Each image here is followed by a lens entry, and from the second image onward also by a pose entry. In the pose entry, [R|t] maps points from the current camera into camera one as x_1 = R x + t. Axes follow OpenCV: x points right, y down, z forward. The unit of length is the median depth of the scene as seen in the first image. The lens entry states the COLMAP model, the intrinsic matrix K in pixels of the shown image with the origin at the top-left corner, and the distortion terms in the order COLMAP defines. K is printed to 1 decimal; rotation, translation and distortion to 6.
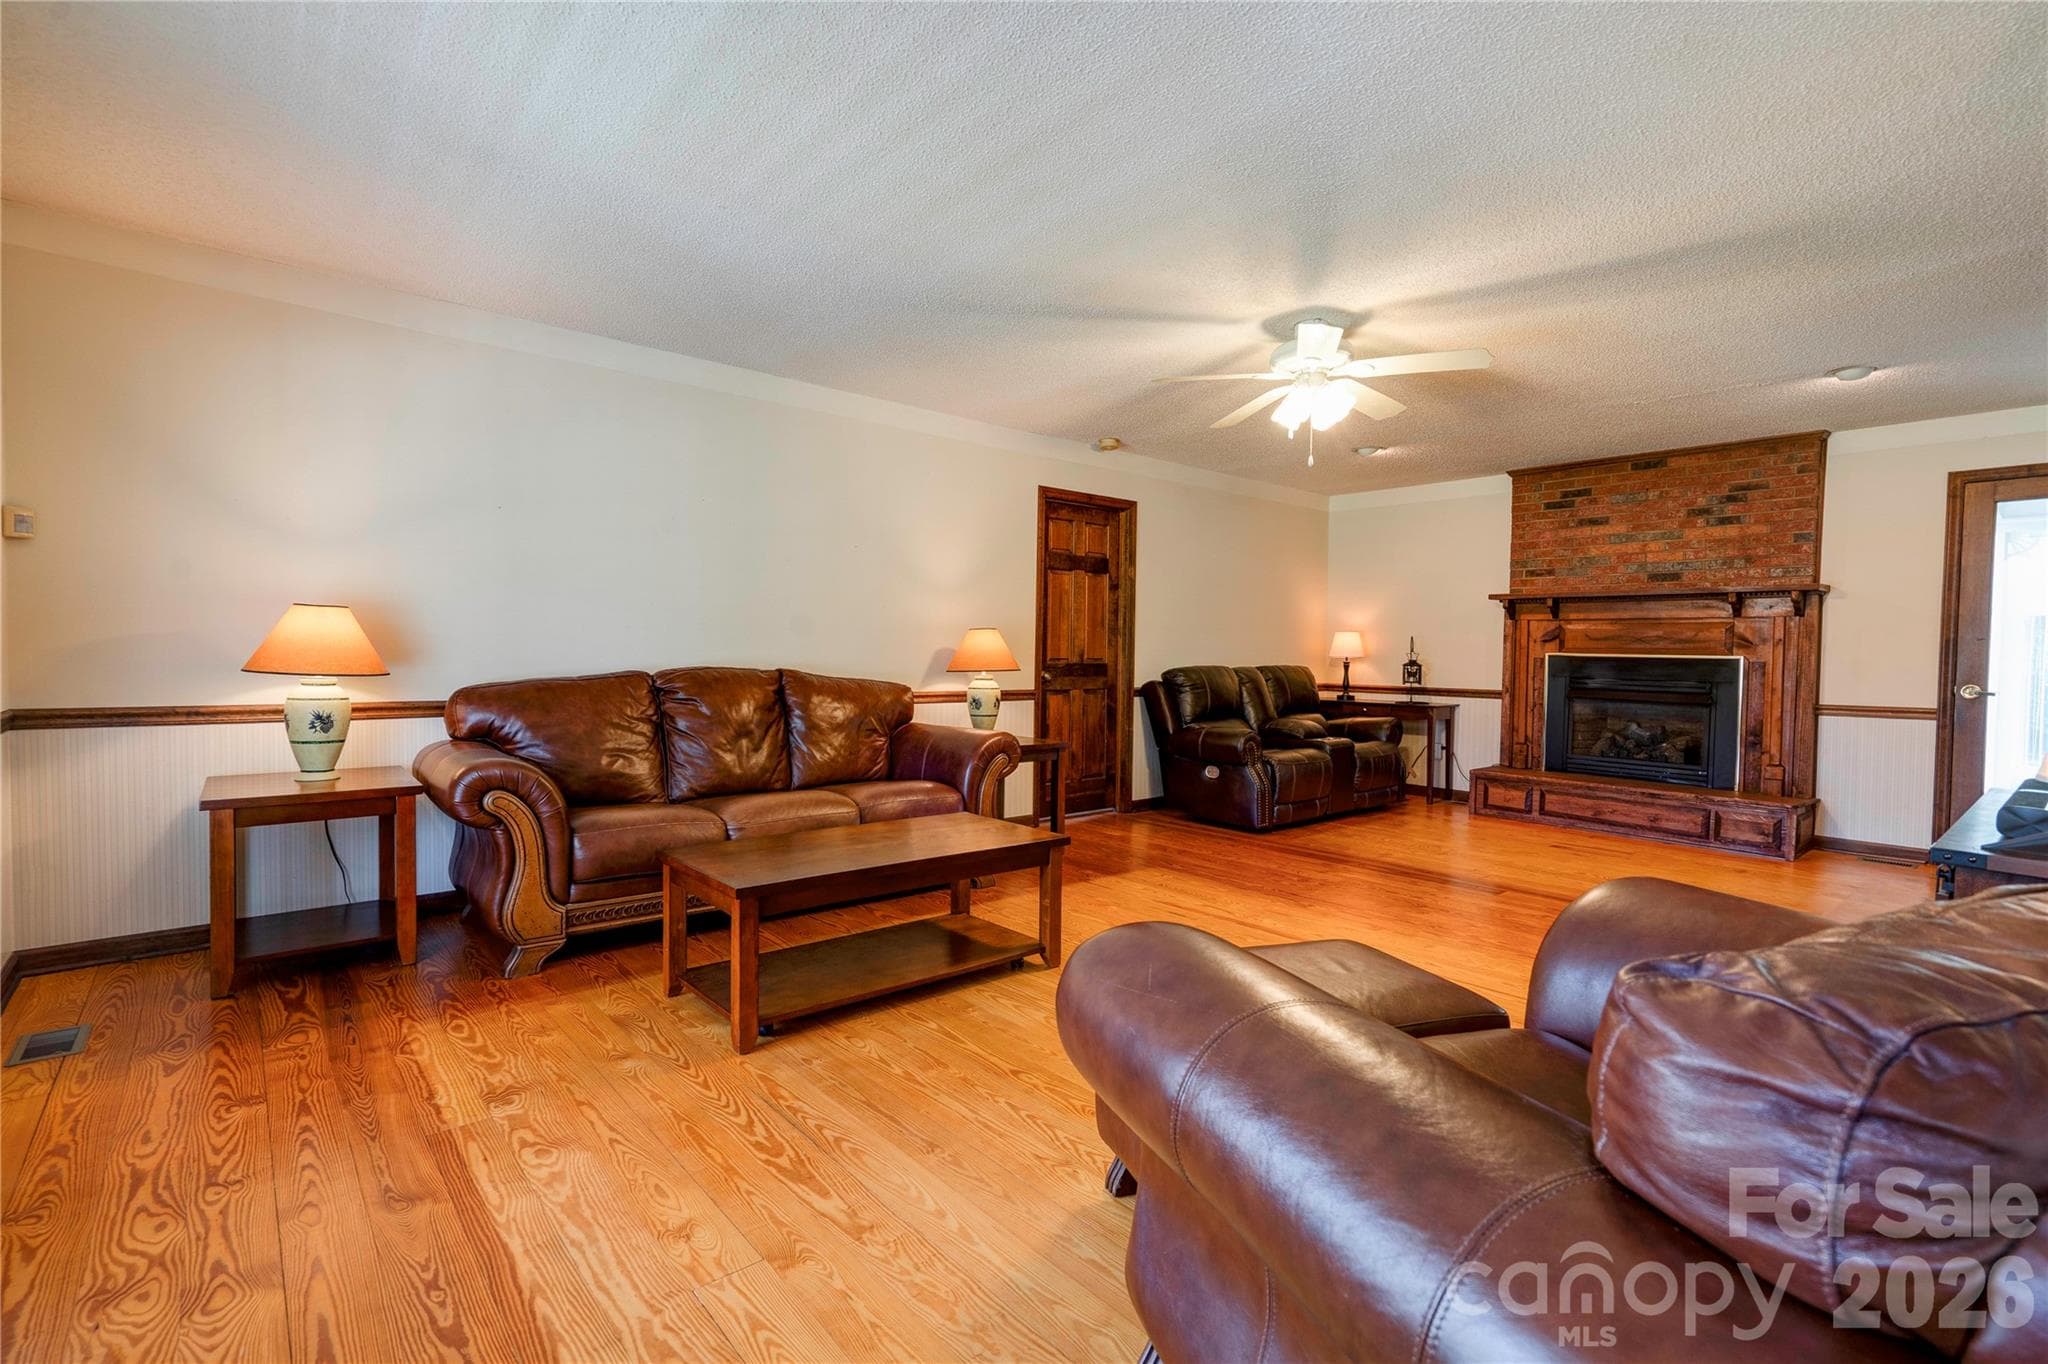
lens RADIAL K [[943.0, 0, 1032.2], [0, 943.0, 683.3], [0, 0, 1]] dist [0.002186, 0.005403]
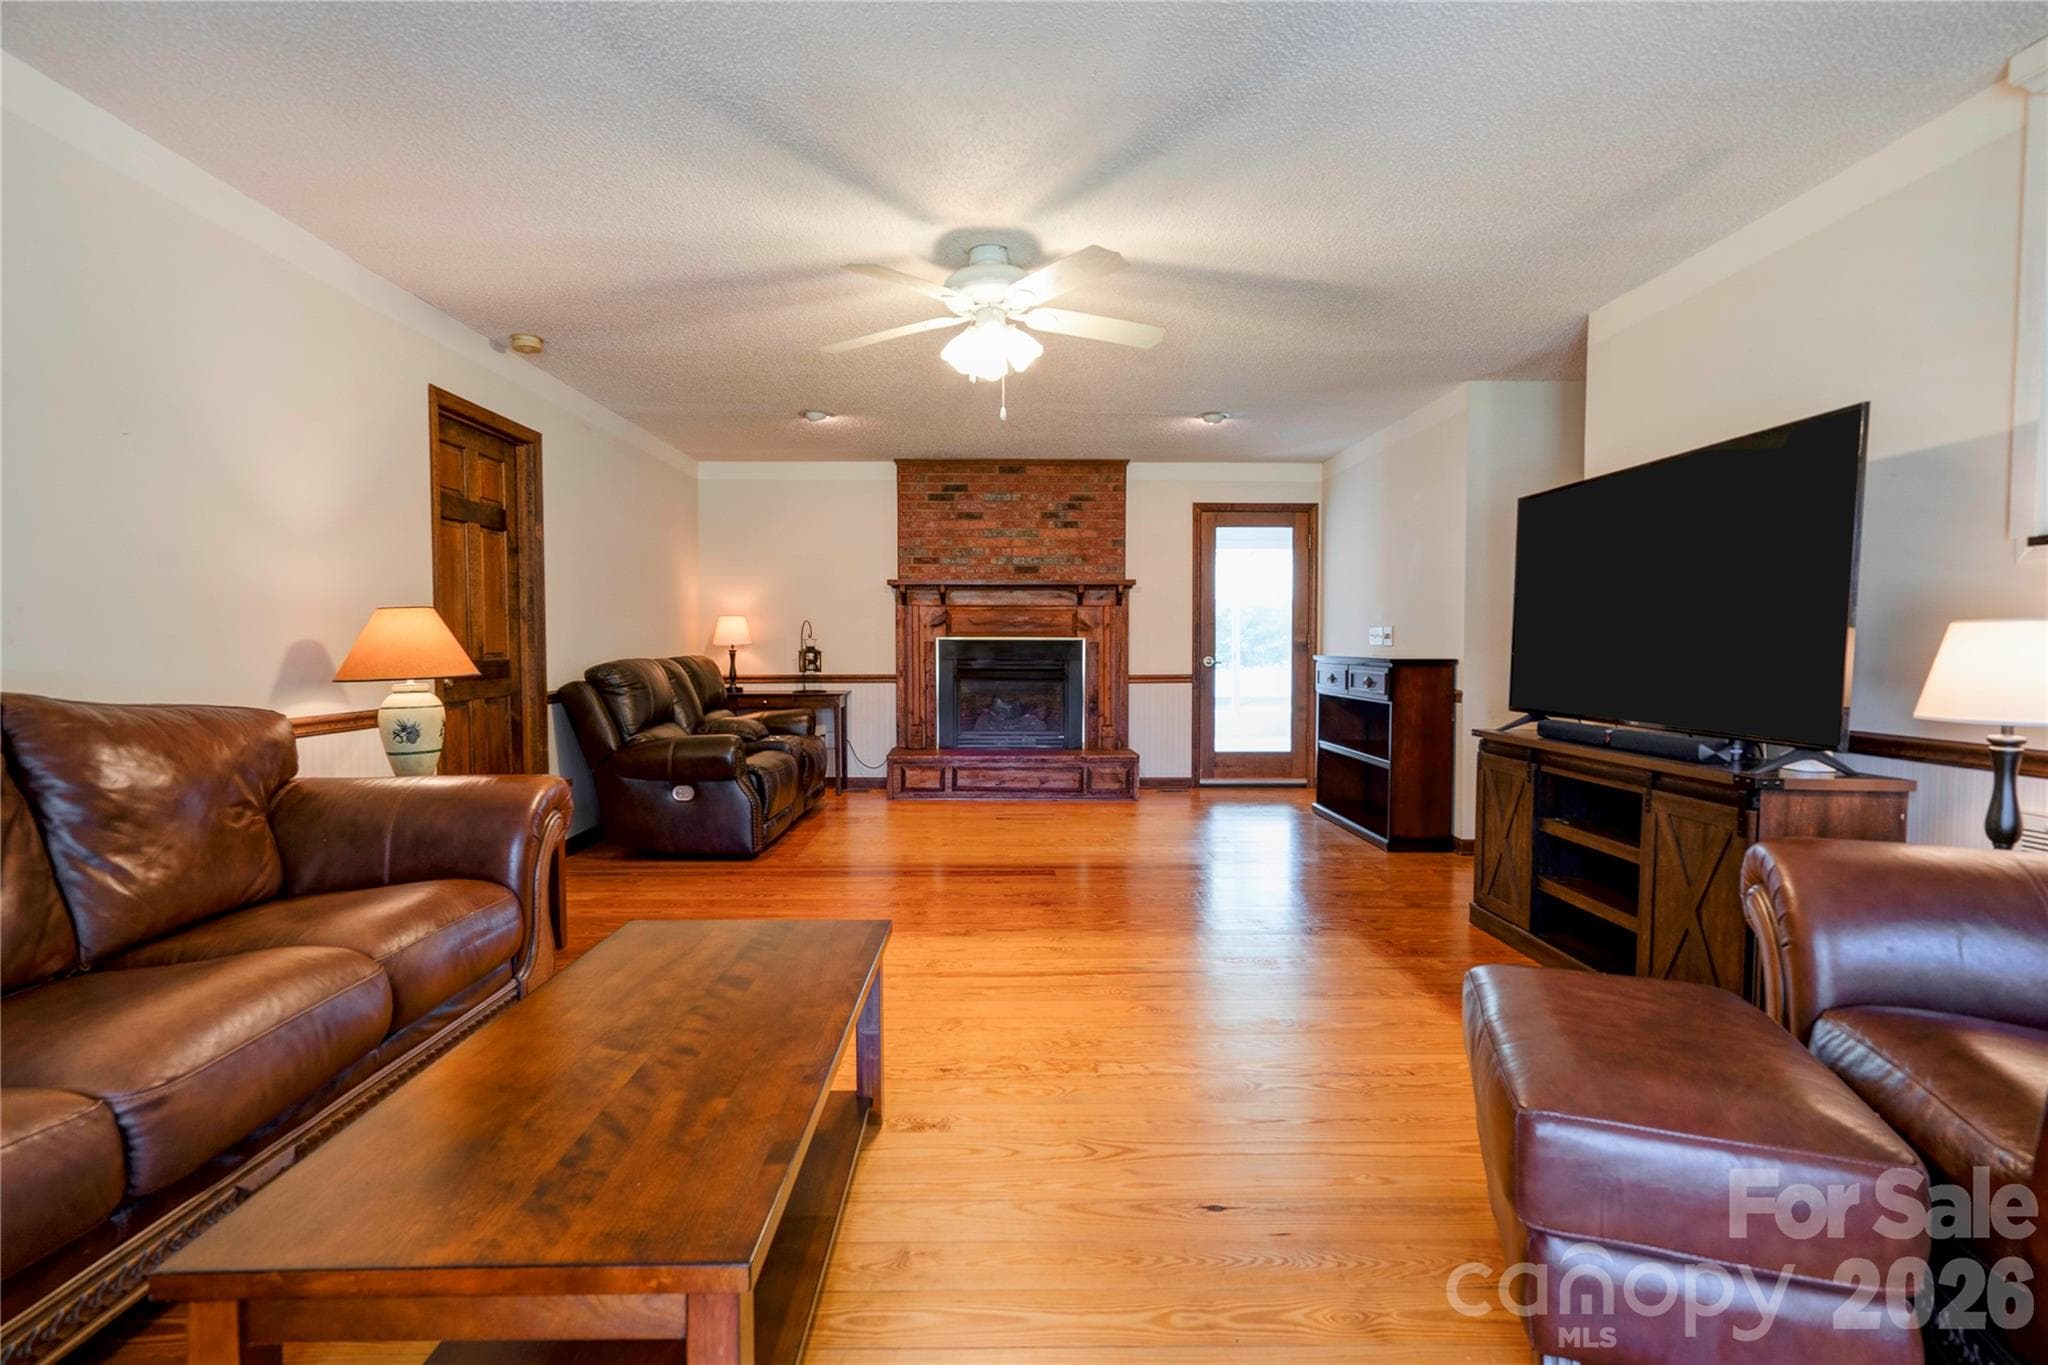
lens RADIAL K [[943.0, 0, 1017.4], [0, 943.0, 674.9], [0, 0, 1]] dist [0.002186, 0.005403]
pose [[0.655394, -0.042407, 0.754096, -0.205822], [0.038505, 0.999000, 0.022714, -0.011329], [-0.754305, 0.014150, 0.656371, 0.259181]]
